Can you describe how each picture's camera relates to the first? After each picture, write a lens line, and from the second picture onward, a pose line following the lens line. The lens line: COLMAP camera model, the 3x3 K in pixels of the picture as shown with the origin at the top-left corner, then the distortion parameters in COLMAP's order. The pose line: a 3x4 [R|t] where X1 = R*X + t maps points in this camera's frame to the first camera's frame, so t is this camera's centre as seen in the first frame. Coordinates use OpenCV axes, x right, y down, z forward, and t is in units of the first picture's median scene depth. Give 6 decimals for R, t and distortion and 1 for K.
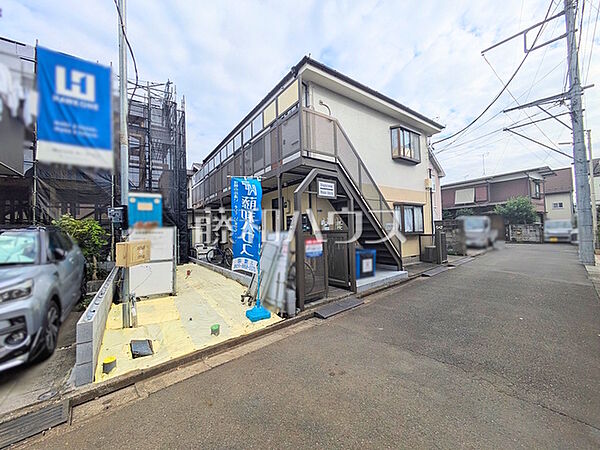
lens RADIAL K [[238.3, 0, 298.2], [0, 238.3, 224.6], [0, 0, 1]] dist [-0.000398, 0.000107]
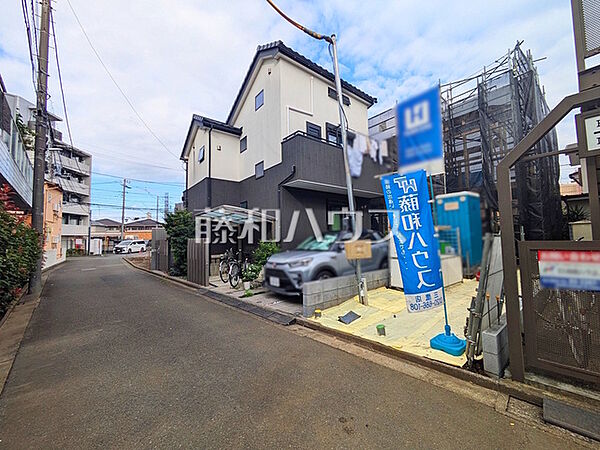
lens RADIAL K [[238.3, 0, 298.2], [0, 238.3, 224.6], [0, 0, 1]] dist [-0.000398, 0.000107]
pose [[0.054523, -0.027272, -0.998140, 0.627132], [0.047924, 0.998546, -0.024665, -0.005494], [0.997362, -0.046490, 0.055751, 0.557602]]
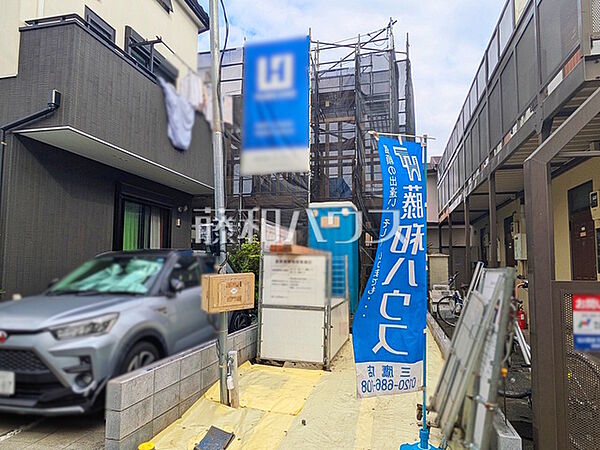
lens RADIAL K [[402.4, 0, 290.9], [0, 402.4, 237.6], [0, 0, 1]] dist [-0.004567, -0.001398]
pose [[0.643474, -0.017637, -0.765265, 0.256119], [-0.006013, 0.999587, -0.028094, -0.000129], [0.765445, 0.022679, 0.643102, 0.394957]]
